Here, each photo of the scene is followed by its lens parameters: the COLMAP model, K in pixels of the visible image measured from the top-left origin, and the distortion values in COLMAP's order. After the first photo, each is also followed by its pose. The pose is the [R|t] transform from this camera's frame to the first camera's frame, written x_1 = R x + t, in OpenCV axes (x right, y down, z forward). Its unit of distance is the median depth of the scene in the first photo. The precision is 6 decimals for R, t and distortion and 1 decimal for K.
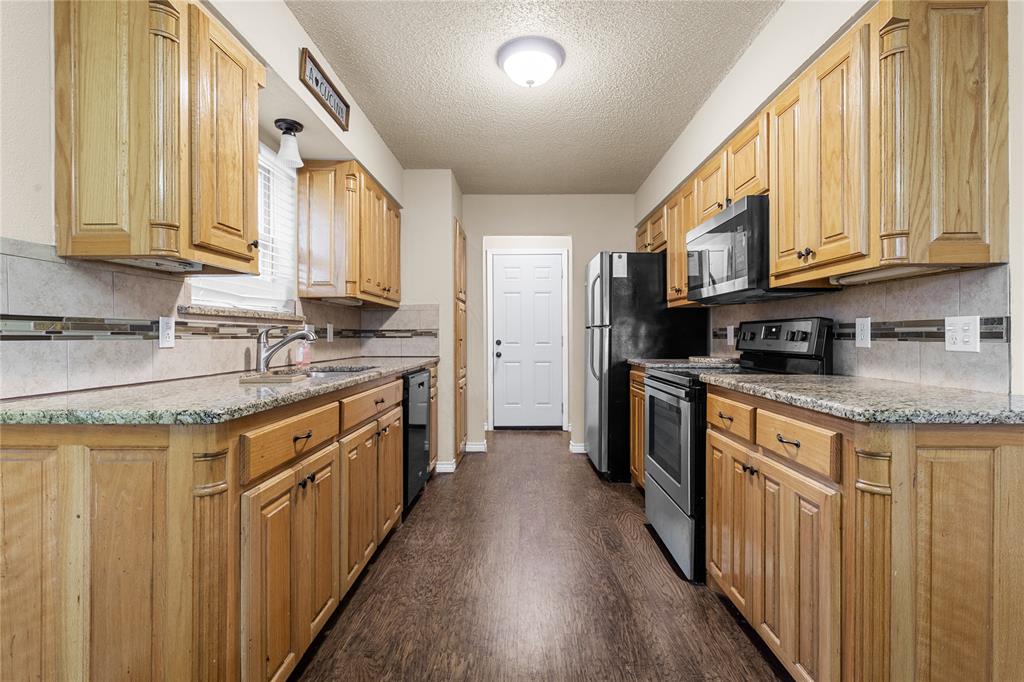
lens RADIAL K [[466.0, 0, 515.9], [0, 466.0, 336.0], [0, 0, 1]] dist [0.002684, -0.000155]
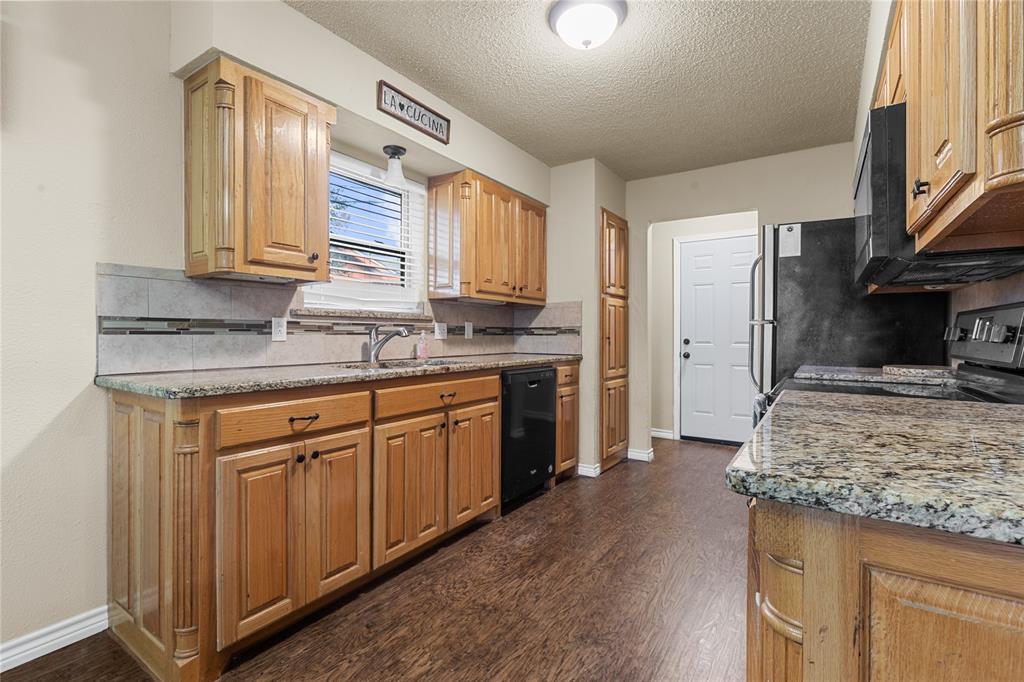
lens RADIAL K [[463.5, 0, 514.9], [0, 463.5, 335.8], [0, 0, 1]] dist [0.003544, 0.000748]
pose [[0.843240, 0.006225, -0.537502, 0.522521], [-0.004402, 0.999979, 0.004676, 0.001044], [0.537520, -0.001577, 0.843250, 0.258171]]
